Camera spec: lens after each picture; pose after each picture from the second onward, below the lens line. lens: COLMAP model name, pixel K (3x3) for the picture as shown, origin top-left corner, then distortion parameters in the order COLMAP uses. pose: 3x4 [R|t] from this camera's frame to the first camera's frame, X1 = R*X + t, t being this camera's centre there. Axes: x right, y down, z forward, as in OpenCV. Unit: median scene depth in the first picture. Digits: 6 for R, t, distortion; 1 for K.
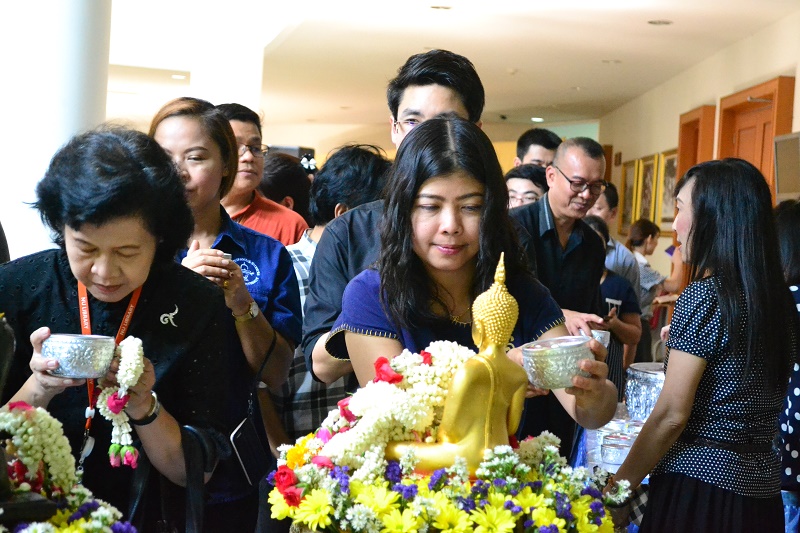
lens RADIAL K [[1505.4, 0, 398.2], [0, 1505.4, 265.9], [0, 0, 1]] dist [0.025994, 0.000000]
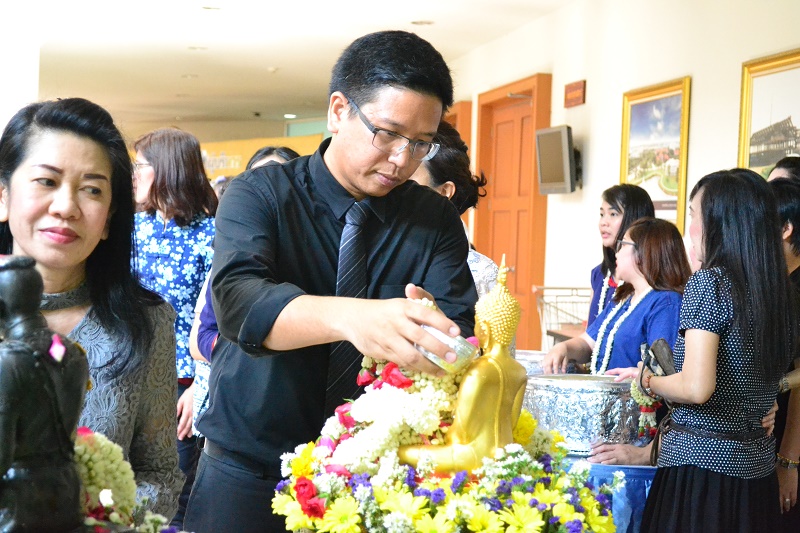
lens RADIAL K [[1454.6, 0, 403.0], [0, 1454.6, 263.4], [0, 0, 1]] dist [0.019928, 0.000000]
pose [[0.983316, -0.030734, 0.179293, -0.177278], [0.029969, 0.999527, 0.006971, -0.011651], [-0.179422, -0.001482, 0.983771, 0.049504]]
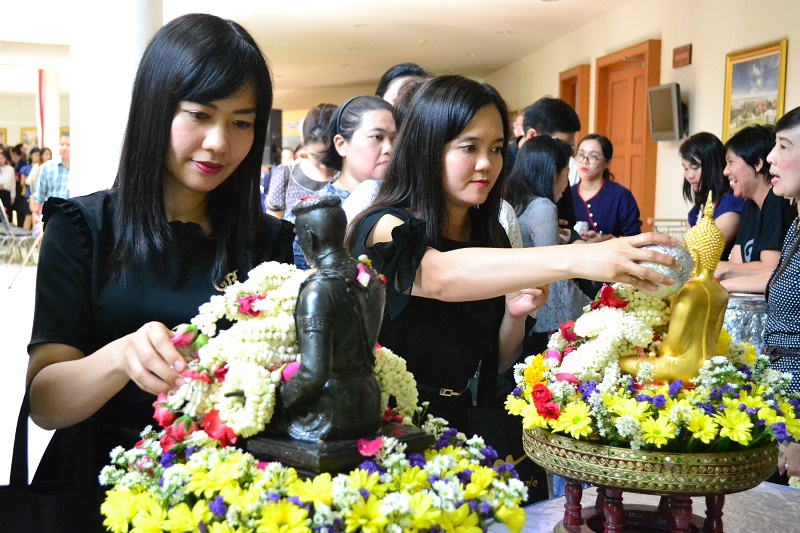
lens RADIAL K [[1188.7, 0, 399.3], [0, 1188.7, 266.2], [0, 0, 1]] dist [-0.021067, 0.000000]
pose [[0.996073, -0.045166, 0.076143, -0.246174], [0.040837, 0.997511, 0.057488, -0.013321], [-0.078550, -0.054153, 0.995438, 0.110394]]
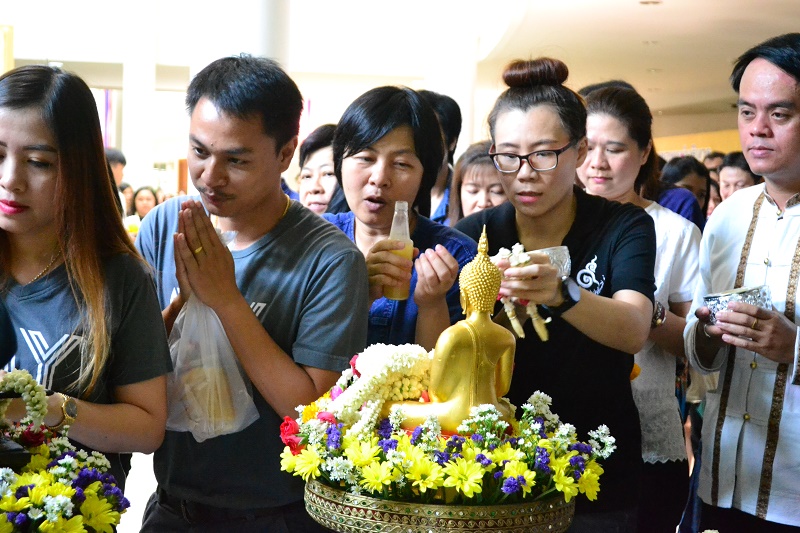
lens RADIAL K [[1417.6, 0, 401.9], [0, 1417.6, 268.2], [0, 0, 1]] dist [0.001746, 0.000000]
pose [[0.983675, -0.024233, -0.178314, 0.195584], [0.025744, 0.999650, 0.006165, 0.014247], [0.178102, -0.010655, 0.983954, -0.008675]]
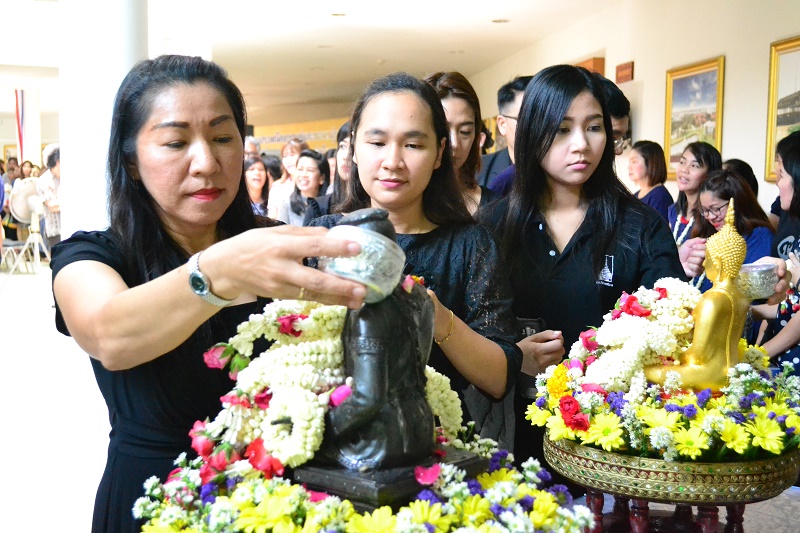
lens RADIAL K [[1091.2, 0, 400.6], [0, 1091.2, 266.4], [0, 0, 1]] dist [-0.027559, 0.000000]
pose [[0.991431, -0.058314, 0.116895, -0.289997], [0.051866, 0.996999, 0.057474, -0.018045], [-0.119896, -0.050919, 0.991480, 0.203412]]
